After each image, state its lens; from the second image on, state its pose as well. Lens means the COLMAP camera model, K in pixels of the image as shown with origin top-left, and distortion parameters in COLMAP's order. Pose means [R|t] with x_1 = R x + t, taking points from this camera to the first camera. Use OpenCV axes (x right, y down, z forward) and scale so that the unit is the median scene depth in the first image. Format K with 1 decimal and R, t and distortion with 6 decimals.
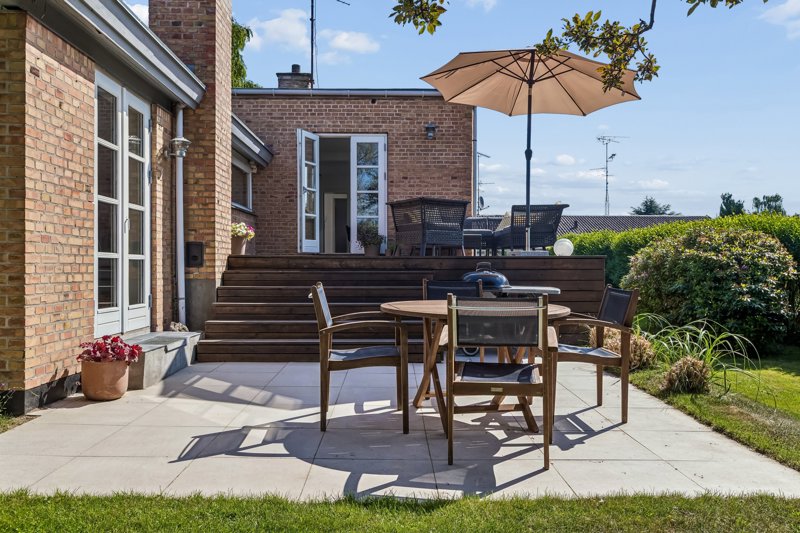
lens RADIAL K [[646.7, 0, 399.9], [0, 646.7, 269.2], [0, 0, 1]] dist [0.032118, -0.000692]
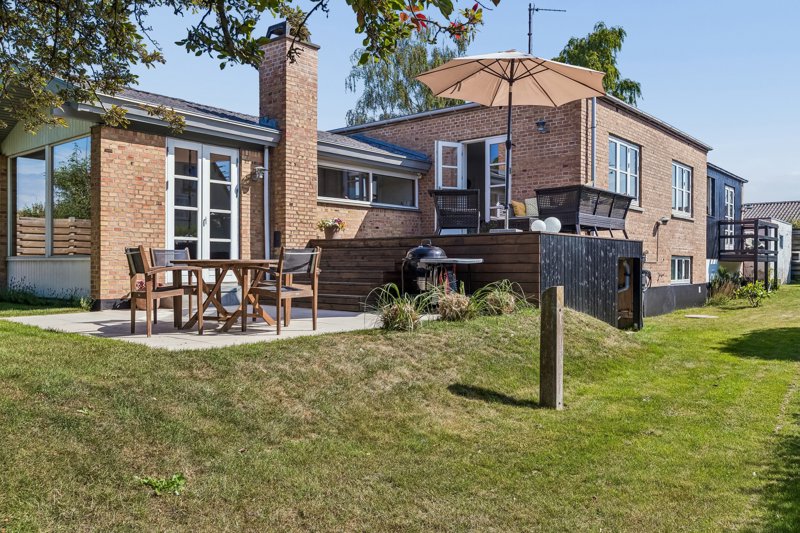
lens RADIAL K [[646.7, 0, 400.5], [0, 646.7, 265.6], [0, 0, 1]] dist [0.032118, -0.000692]
pose [[0.748990, -0.001664, -0.662579, 0.865739], [-0.003298, 0.999975, -0.006240, 0.045799], [0.662573, 0.006859, 0.748966, 0.024894]]
